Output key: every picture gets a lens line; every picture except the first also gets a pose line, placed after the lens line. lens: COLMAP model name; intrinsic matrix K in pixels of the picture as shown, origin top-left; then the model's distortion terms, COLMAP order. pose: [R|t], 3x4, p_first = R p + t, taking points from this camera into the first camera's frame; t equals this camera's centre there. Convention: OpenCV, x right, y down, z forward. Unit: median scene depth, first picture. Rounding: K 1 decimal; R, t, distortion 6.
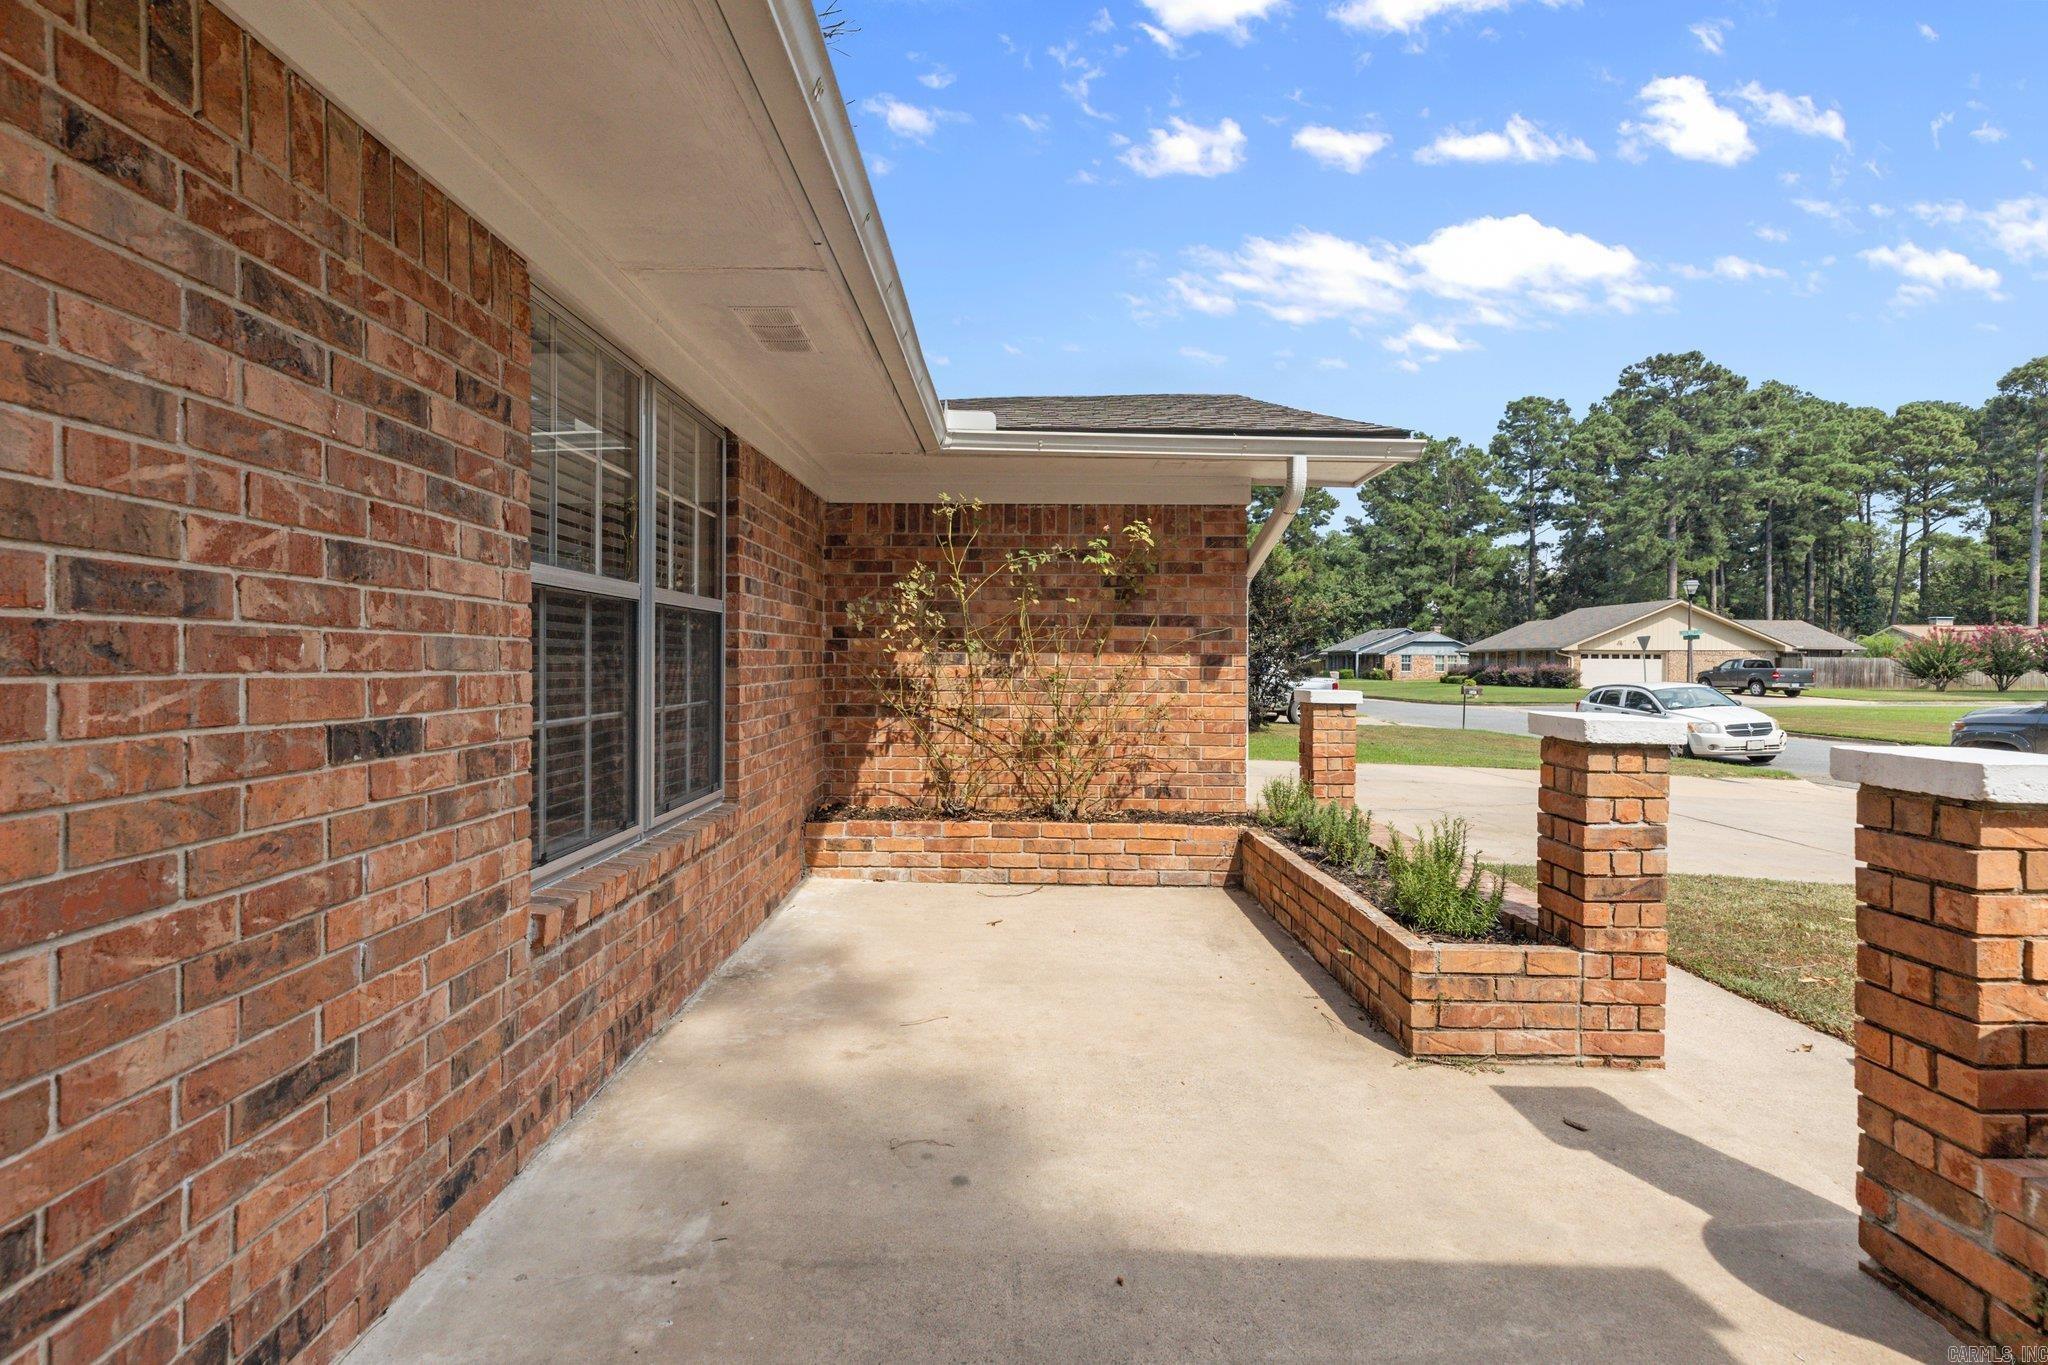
lens RADIAL K [[930.6, 0, 1027.6], [0, 930.6, 681.2], [0, 0, 1]] dist [0.004476, 0.000531]
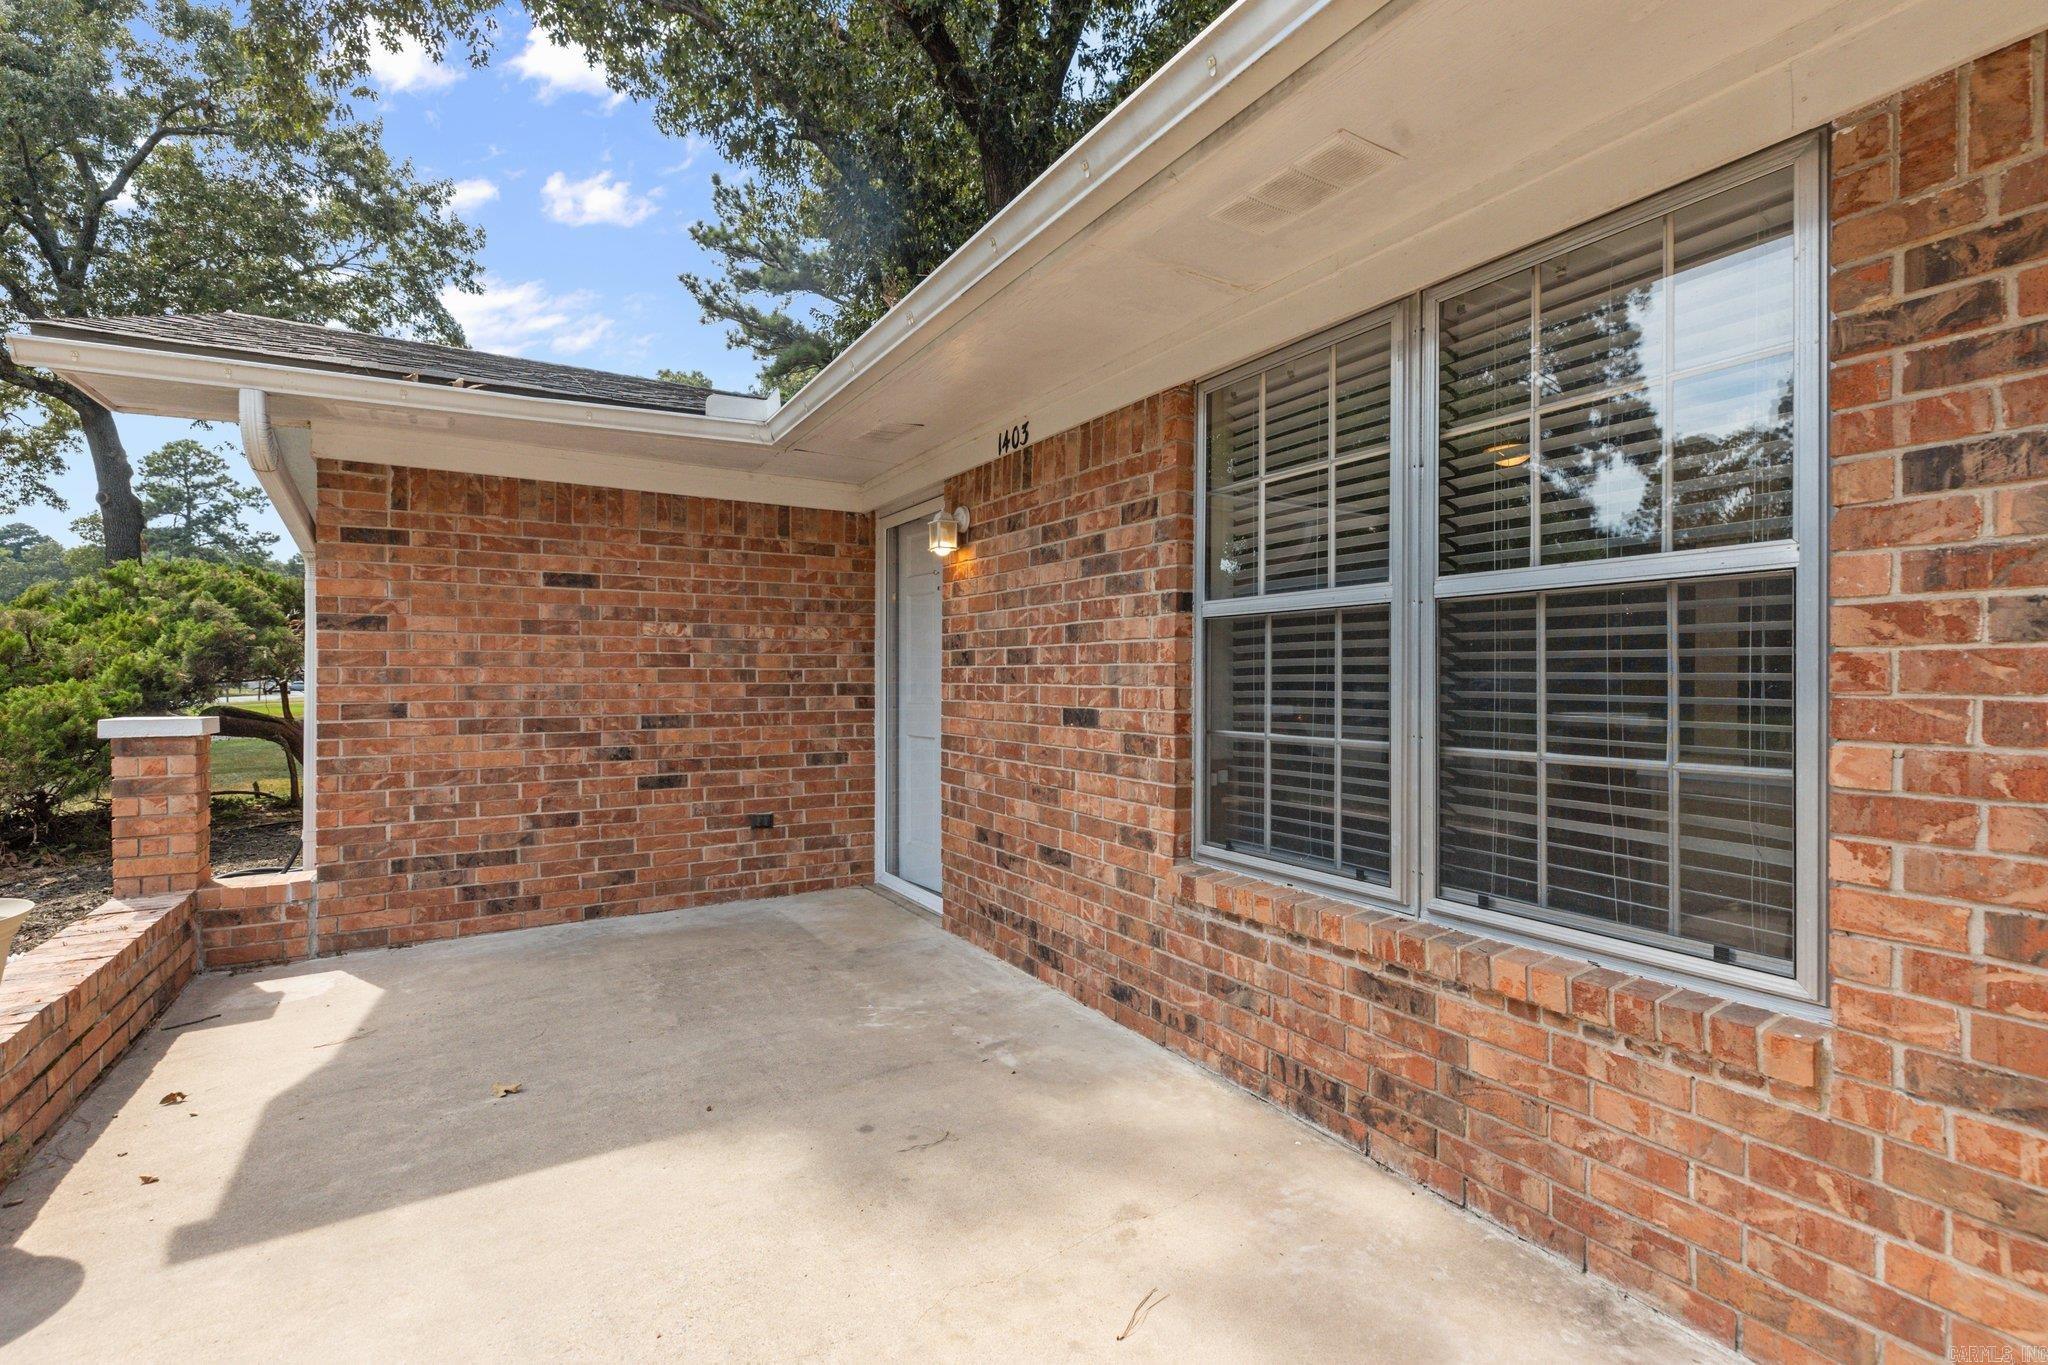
lens RADIAL K [[930.6, 0, 1012.0], [0, 930.6, 684.2], [0, 0, 1]] dist [0.004476, 0.000531]
pose [[-0.869376, -0.002651, -0.494145, 0.404094], [-0.015227, 0.999654, 0.021425, -0.047791], [0.493917, 0.026151, -0.869116, 2.459893]]
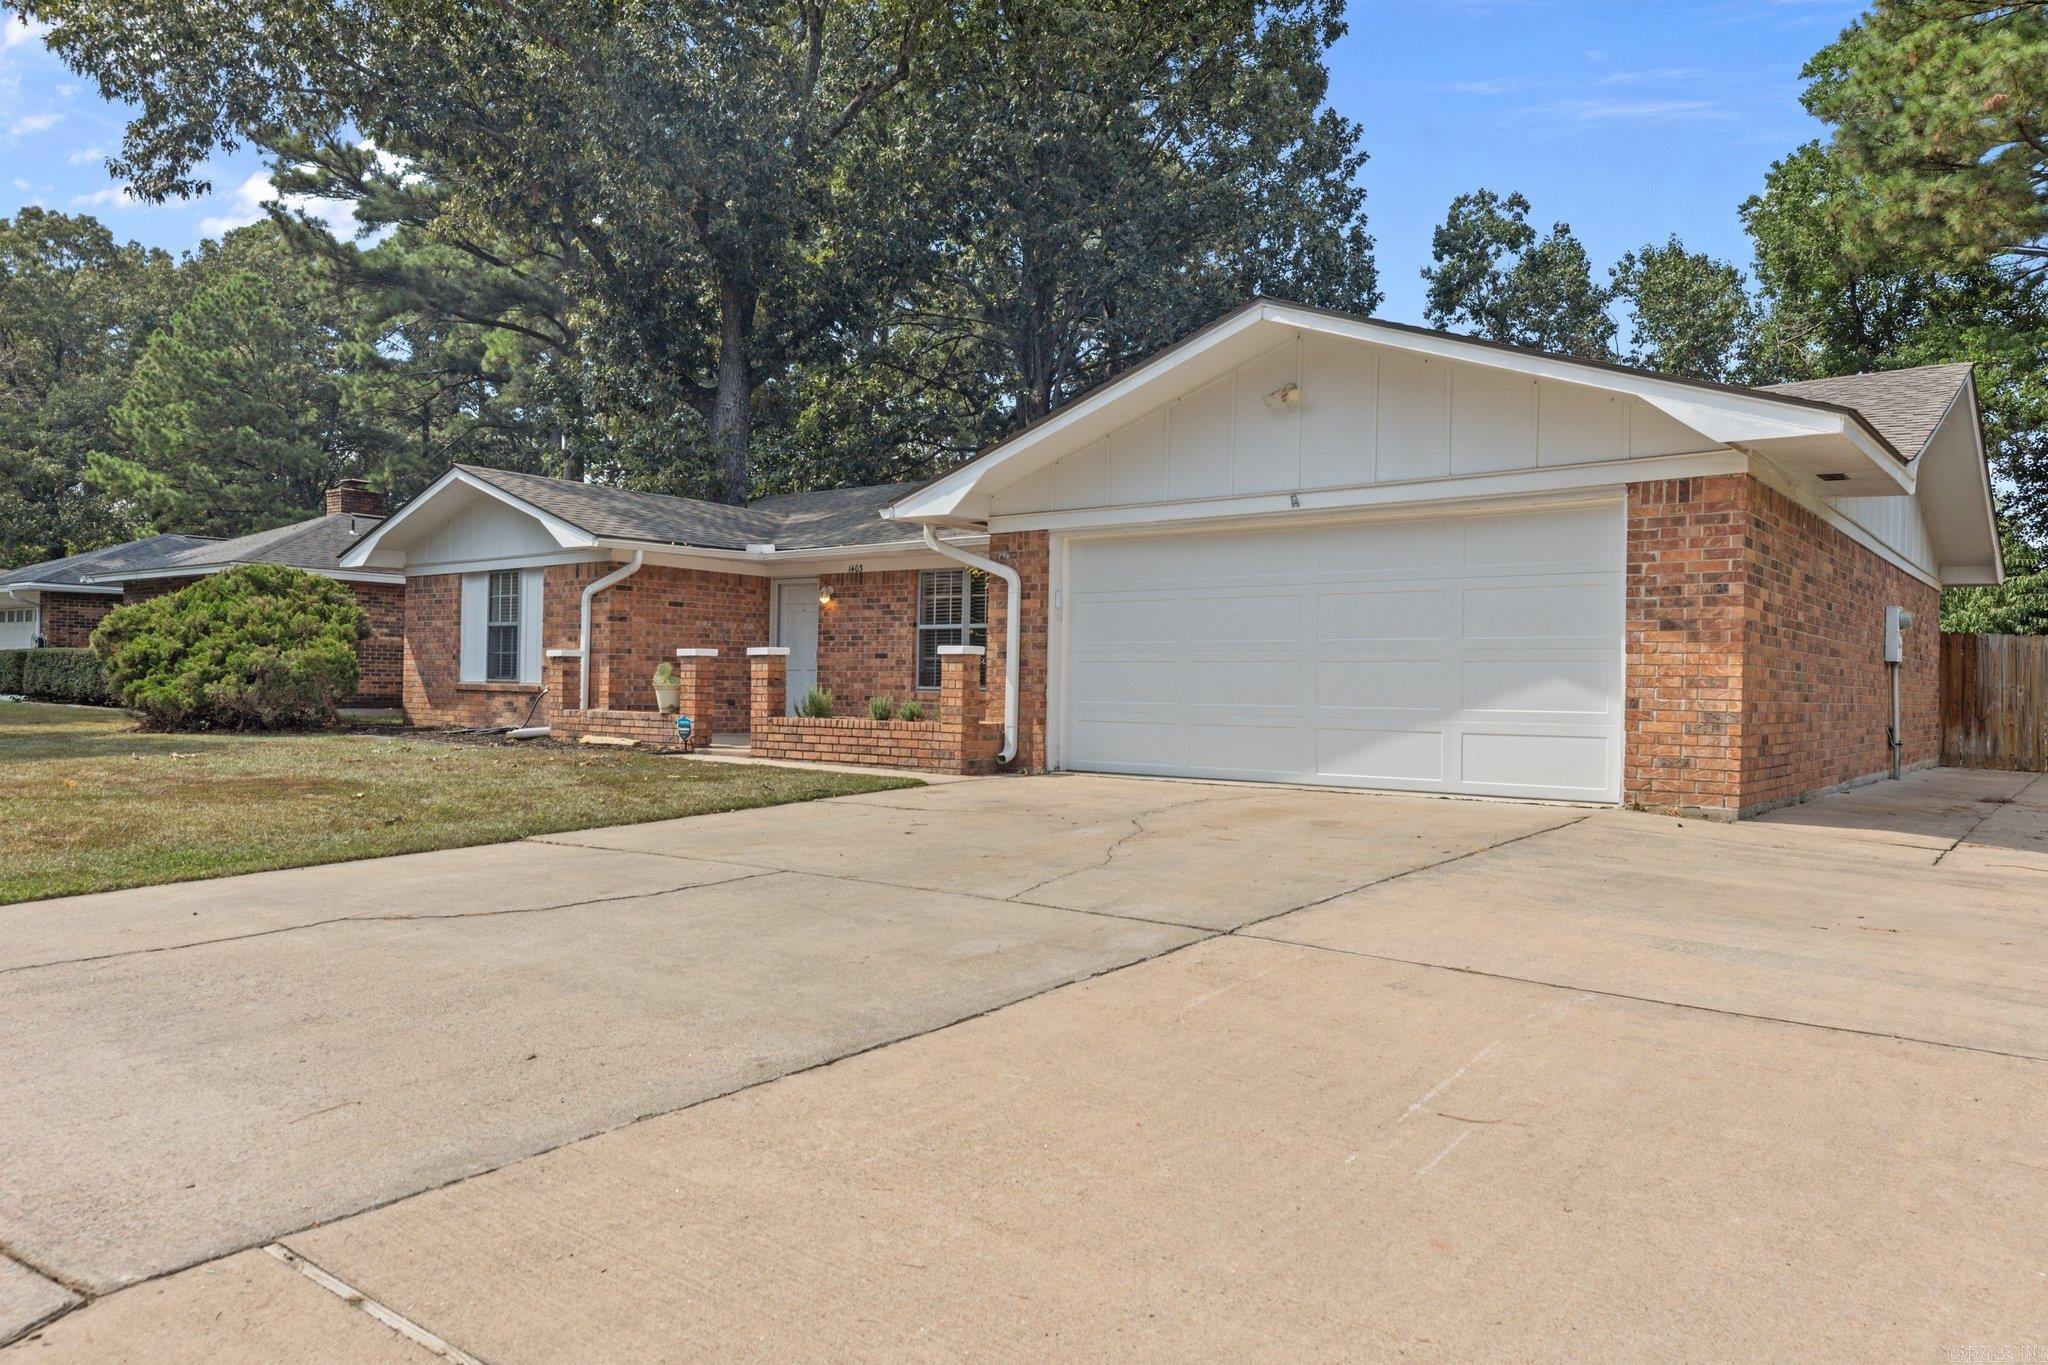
lens RADIAL K [[1389.7, 0, 1025.6], [0, 1389.7, 685.9], [0, 0, 1]] dist [0.017948, -0.008701]
pose [[-0.625194, -0.018165, -0.780258, 6.231039], [-0.036133, 0.999331, 0.005687, 0.172792], [0.779633, 0.031749, -0.625432, 7.703077]]
